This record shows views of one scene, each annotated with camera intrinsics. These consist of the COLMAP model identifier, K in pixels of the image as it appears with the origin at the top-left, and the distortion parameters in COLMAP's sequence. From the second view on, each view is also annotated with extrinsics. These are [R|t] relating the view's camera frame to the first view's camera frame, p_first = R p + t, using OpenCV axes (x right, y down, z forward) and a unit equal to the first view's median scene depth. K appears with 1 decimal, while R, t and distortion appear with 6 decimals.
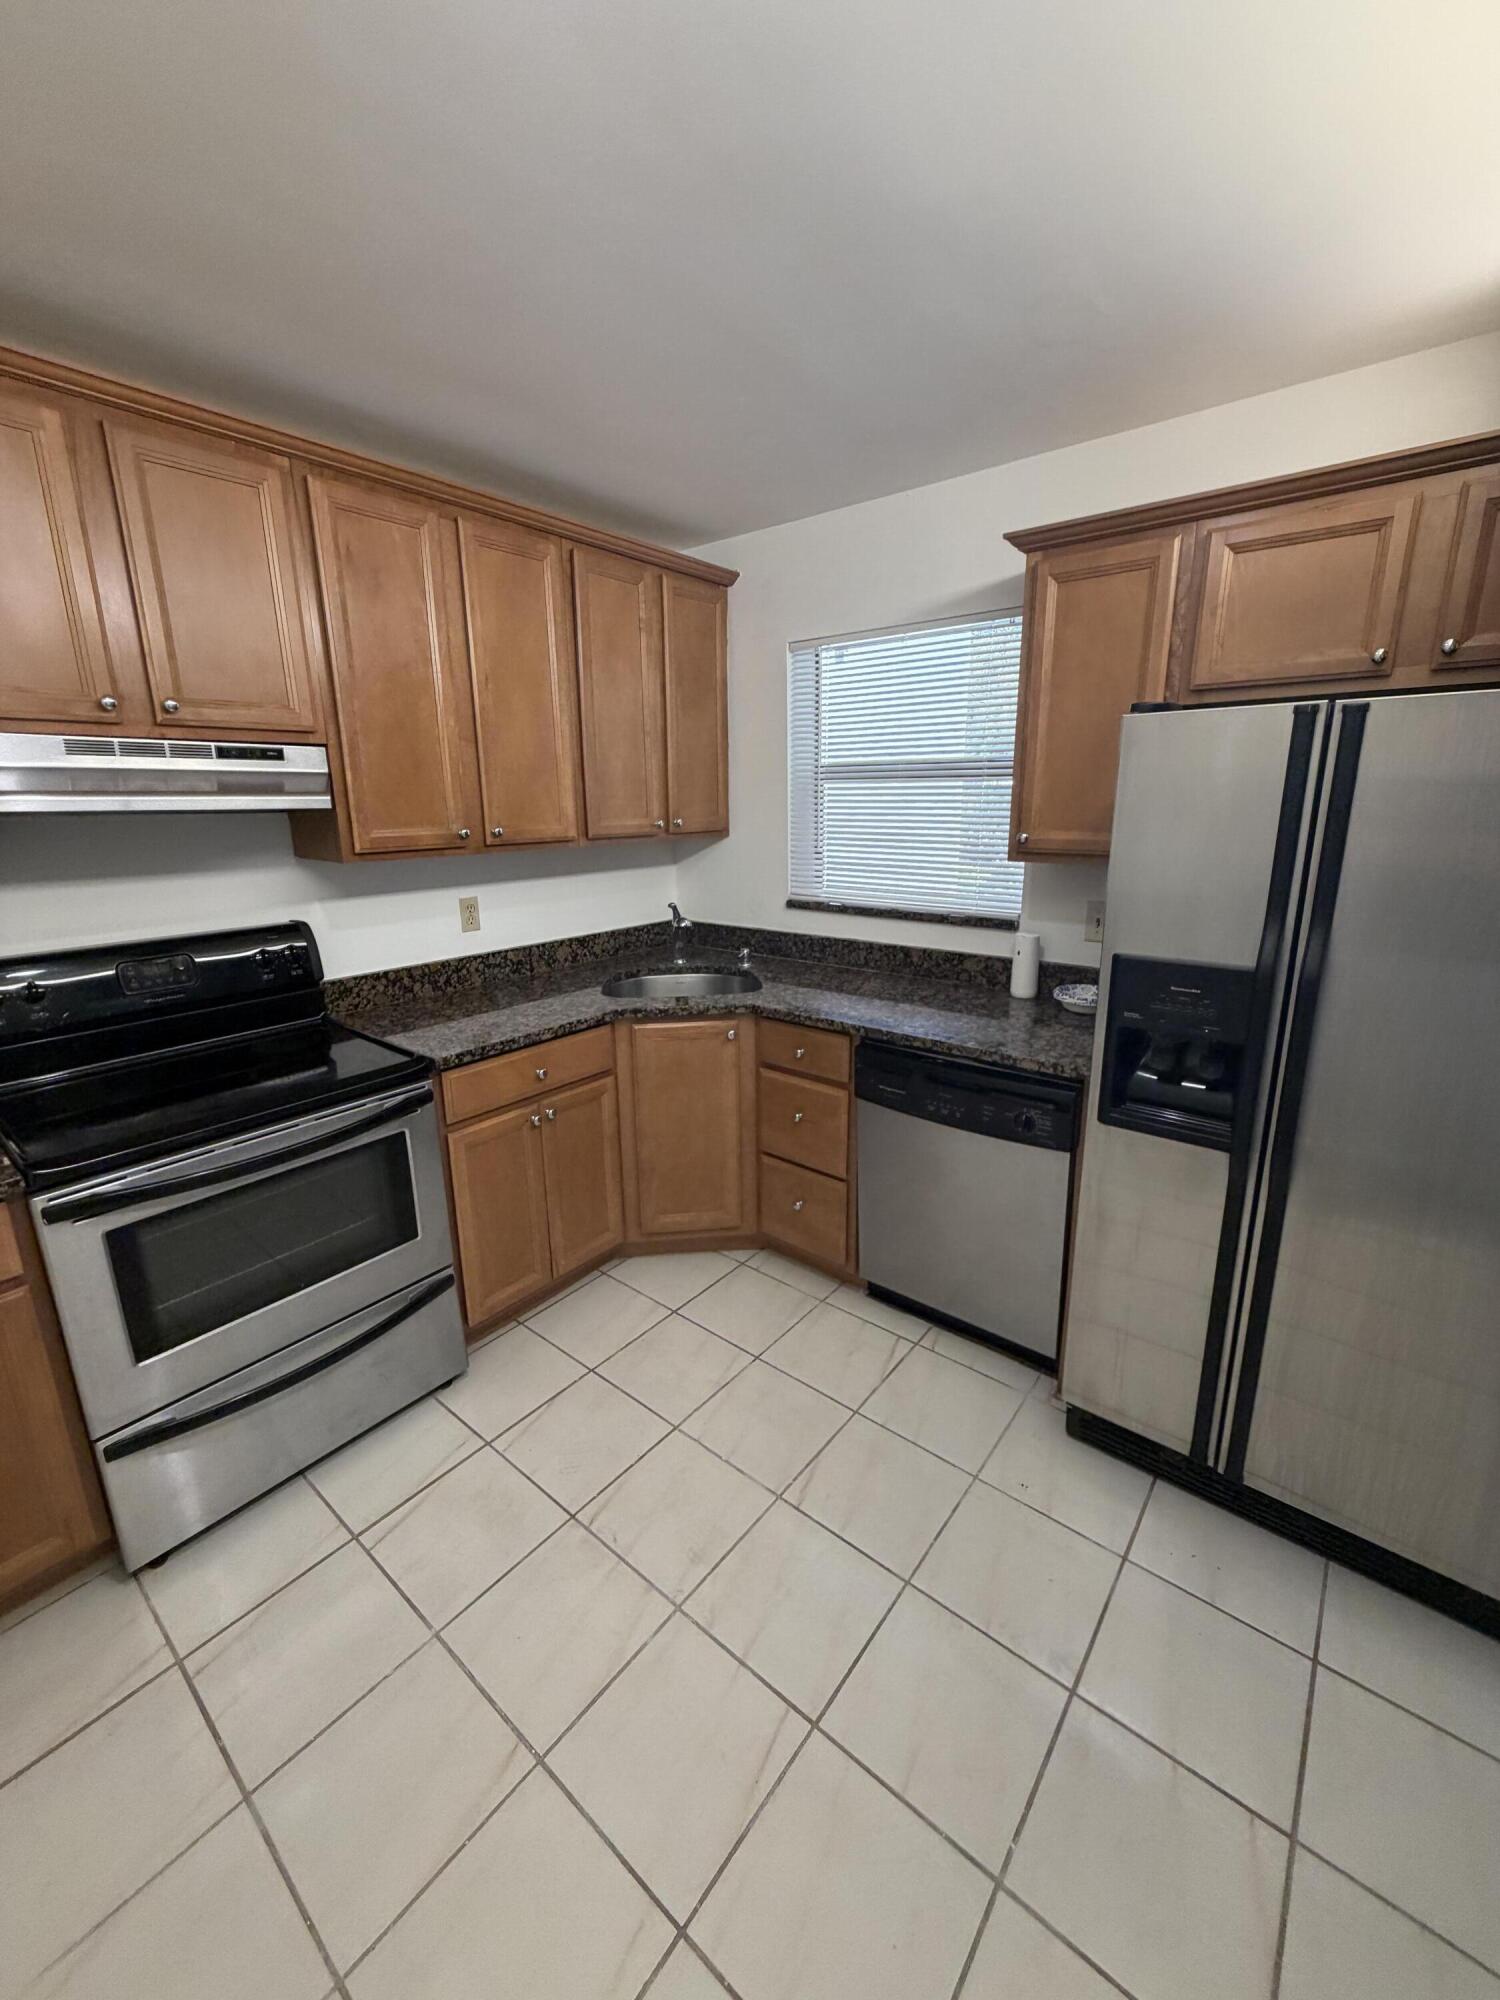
lens RADIAL K [[796.6, 0, 748.9], [0, 796.6, 995.1], [0, 0, 1]] dist [-0.000596, 0.001104]
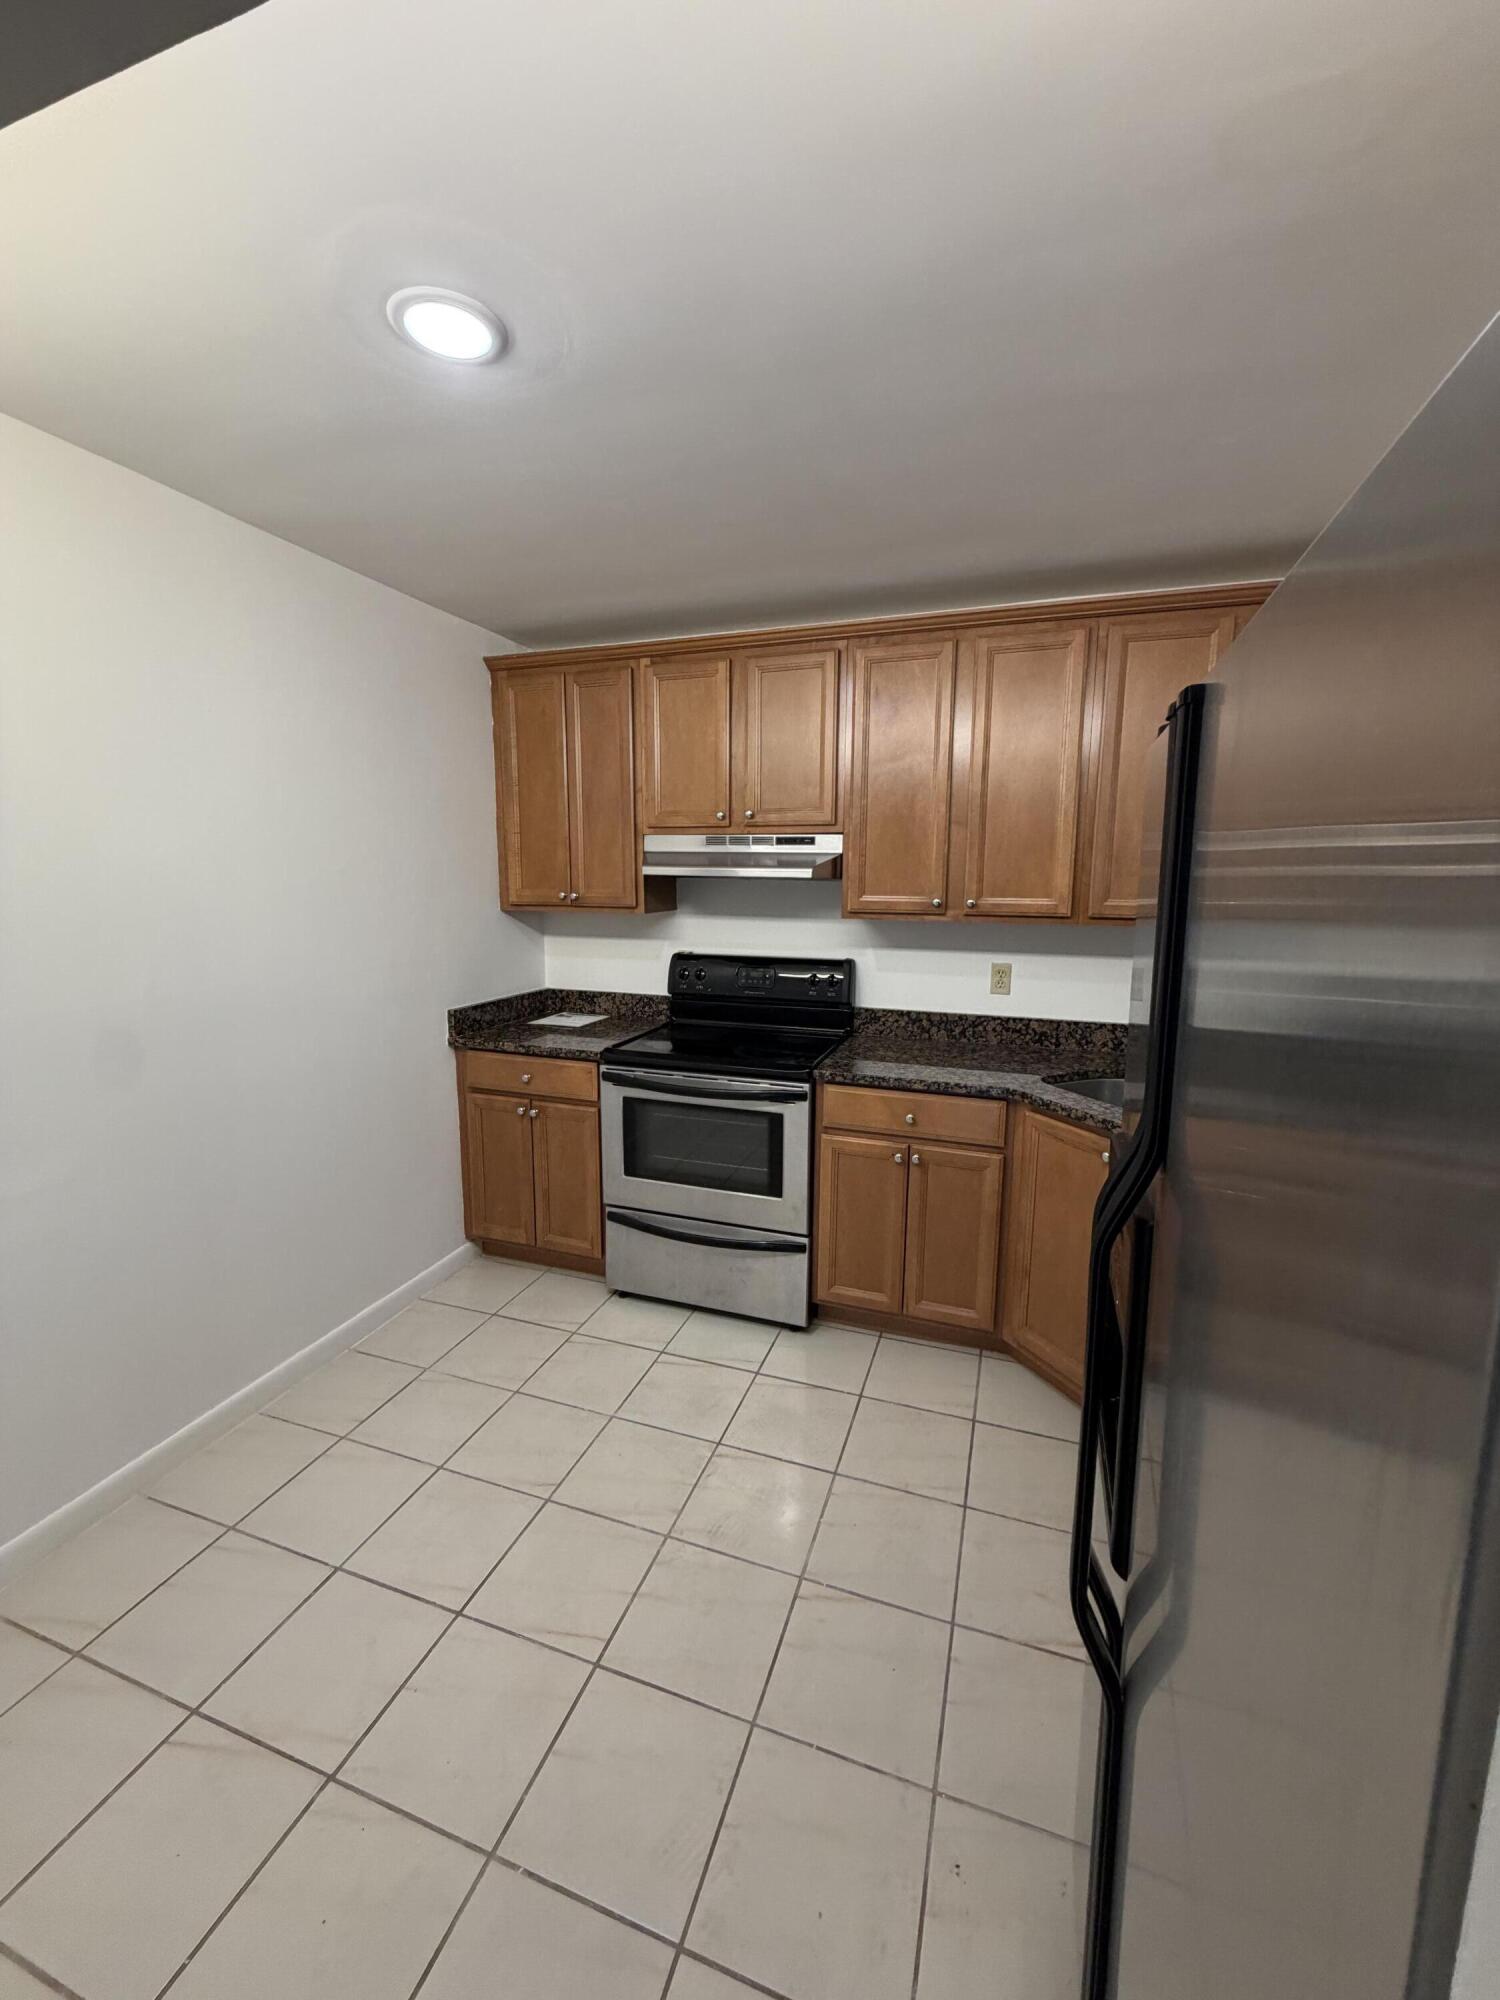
lens RADIAL K [[796.6, 0, 756.0], [0, 796.6, 995.4], [0, 0, 1]] dist [-0.000596, 0.001104]
pose [[0.345111, 0.155811, -0.925539, 0.693017], [-0.241179, 0.967732, 0.072985, -0.100155], [0.907045, 0.198032, 0.371553, 0.382422]]
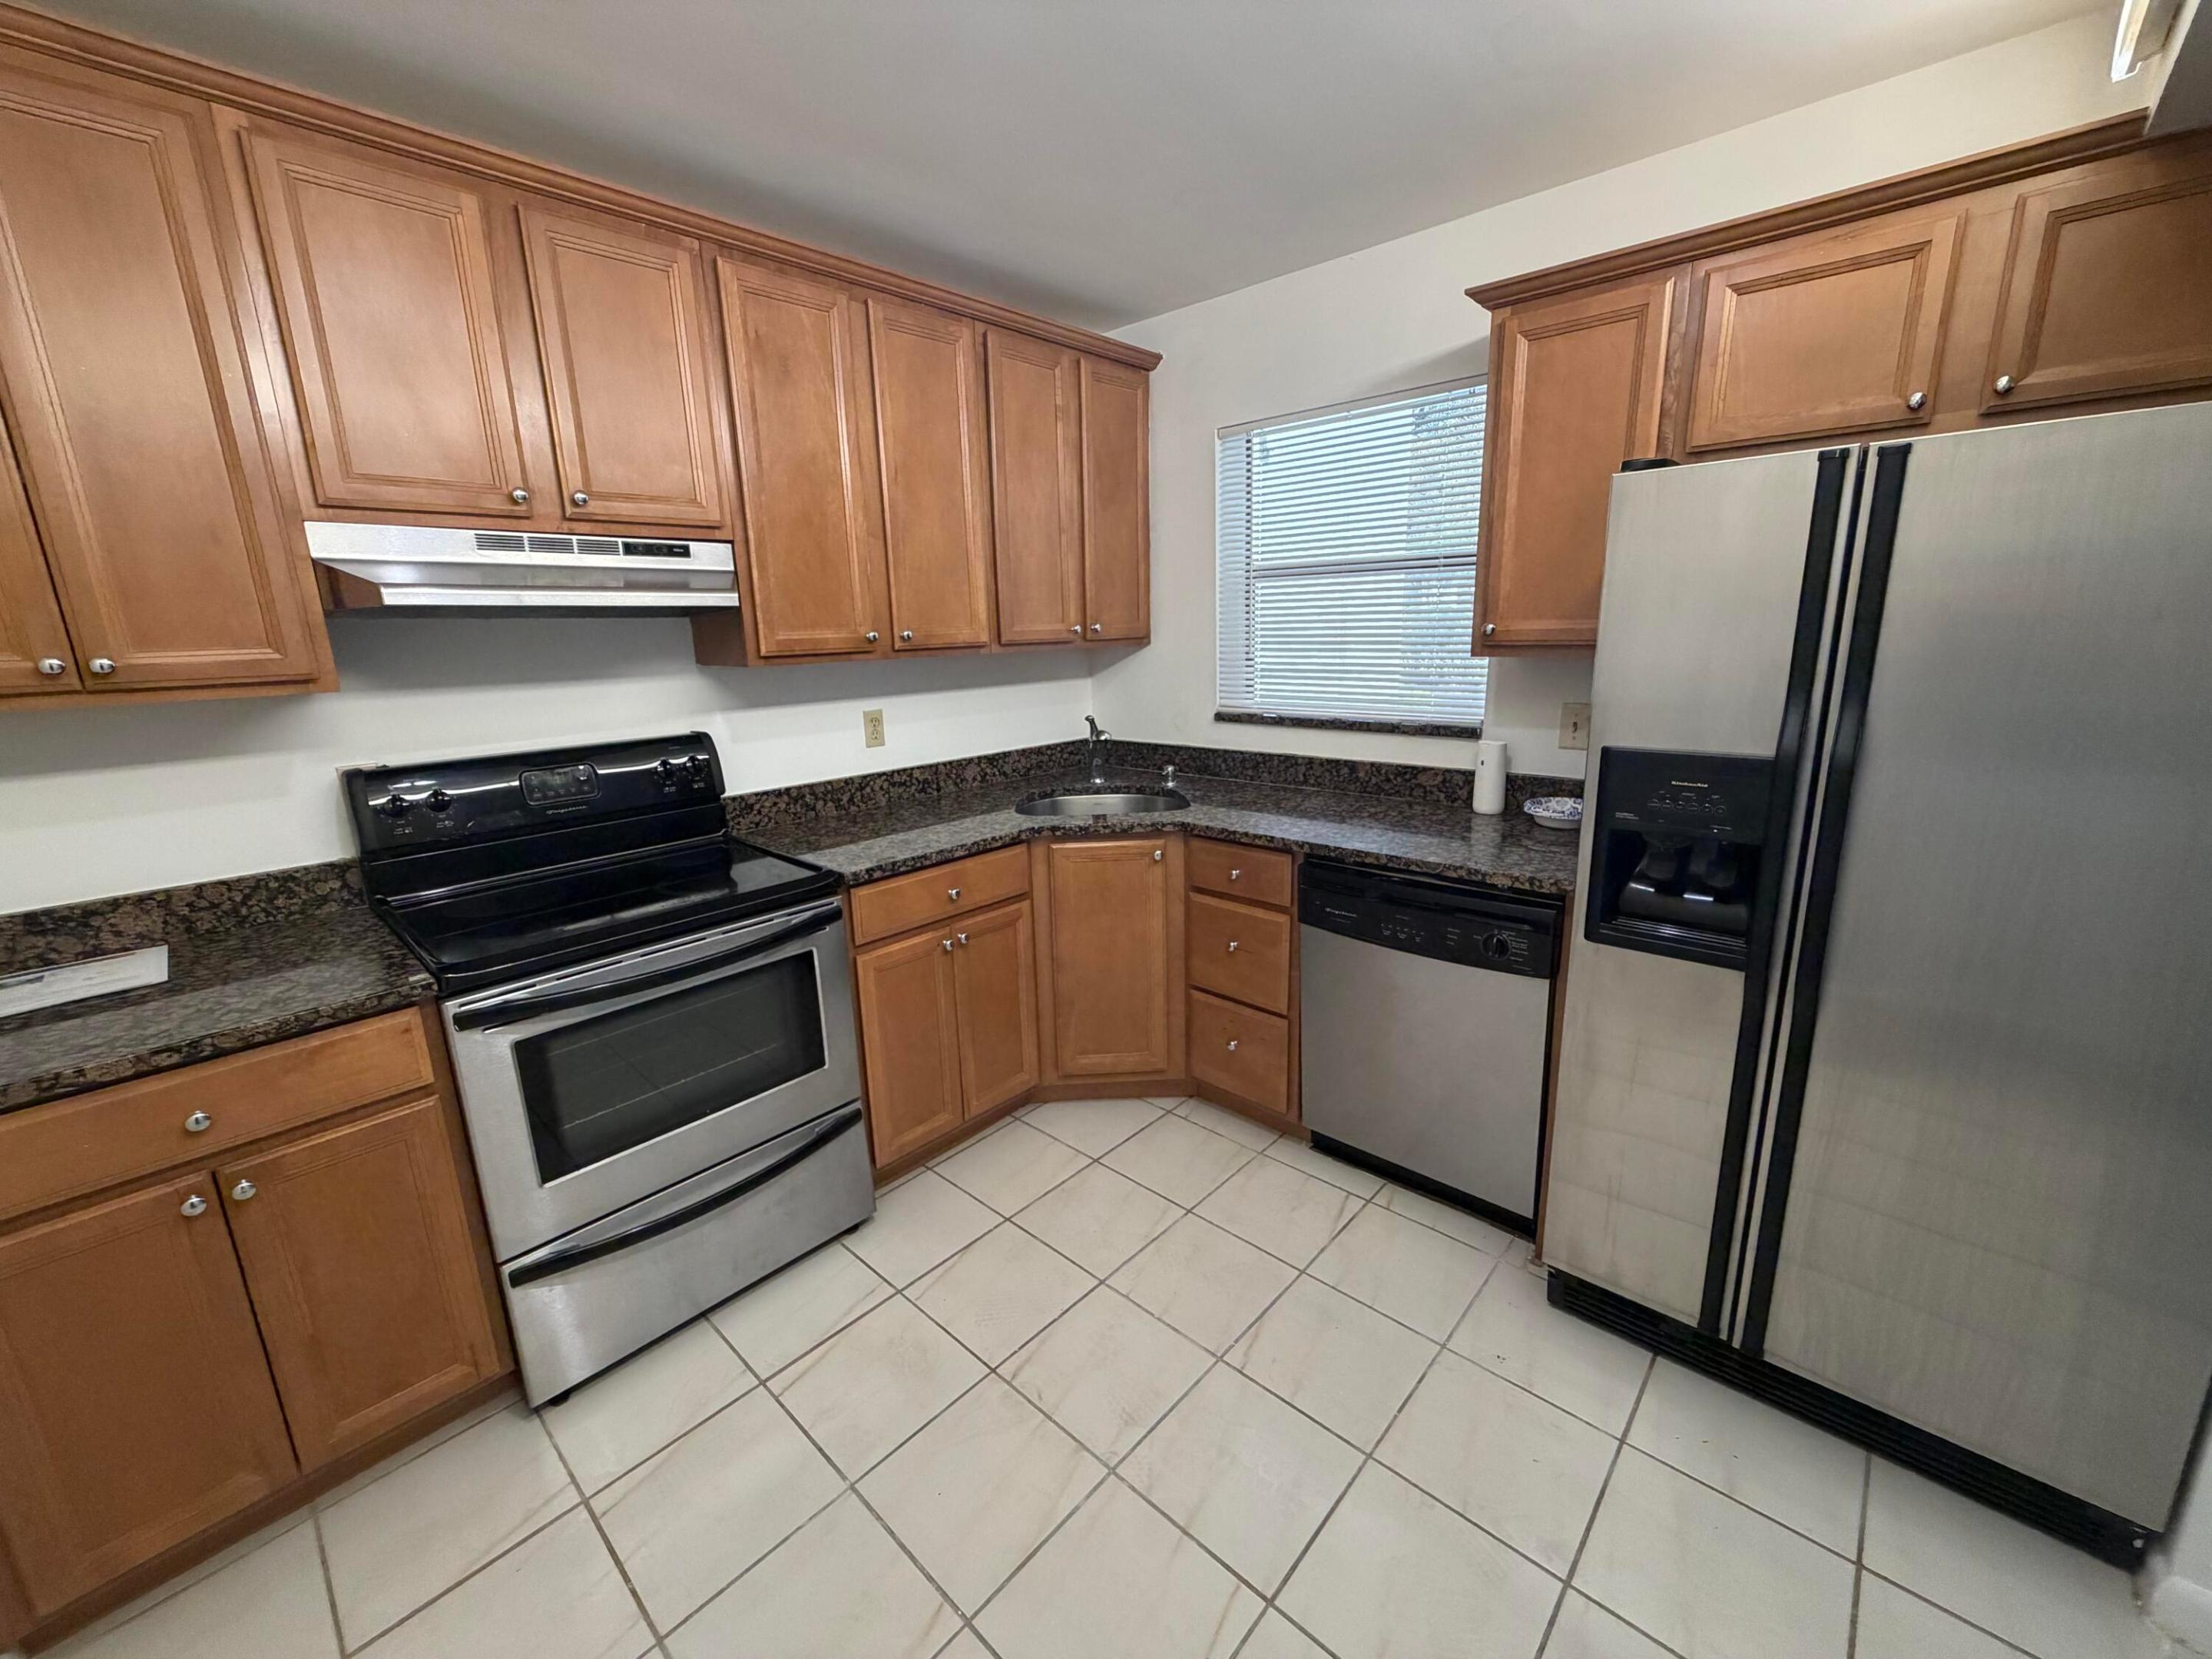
lens RADIAL K [[881.0, 0, 1098.4], [0, 881.0, 828.8], [0, 0, 1]] dist [-0.000596, 0.001104]
pose [[0.997739, -0.002118, -0.067171, -0.026419], [0.001020, 0.999865, -0.016381, 0.041892], [0.067197, 0.016275, 0.997607, -0.007621]]
